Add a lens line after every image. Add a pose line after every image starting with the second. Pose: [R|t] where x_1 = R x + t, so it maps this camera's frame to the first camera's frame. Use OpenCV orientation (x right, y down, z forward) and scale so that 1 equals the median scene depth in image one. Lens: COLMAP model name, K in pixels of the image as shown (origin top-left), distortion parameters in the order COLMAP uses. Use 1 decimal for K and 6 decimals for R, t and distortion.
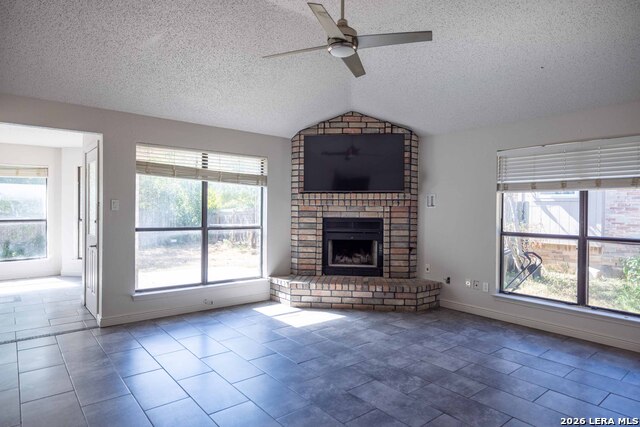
lens RADIAL K [[383.8, 0, 320.0], [0, 383.8, 213.5], [0, 0, 1]] dist [0.002262, 0.001115]
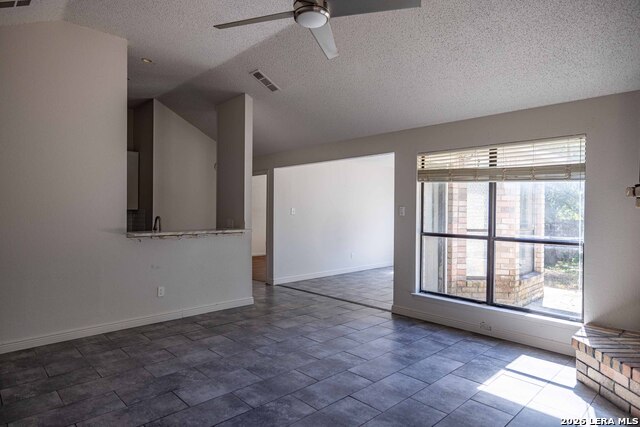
lens RADIAL K [[383.8, 0, 320.0], [0, 383.8, 213.5], [0, 0, 1]] dist [0.002262, 0.001115]
pose [[0.068124, -0.000388, -0.997677, 0.542966], [-0.018894, 0.999820, -0.001679, -0.006981], [0.997498, 0.018964, 0.068104, 0.600204]]
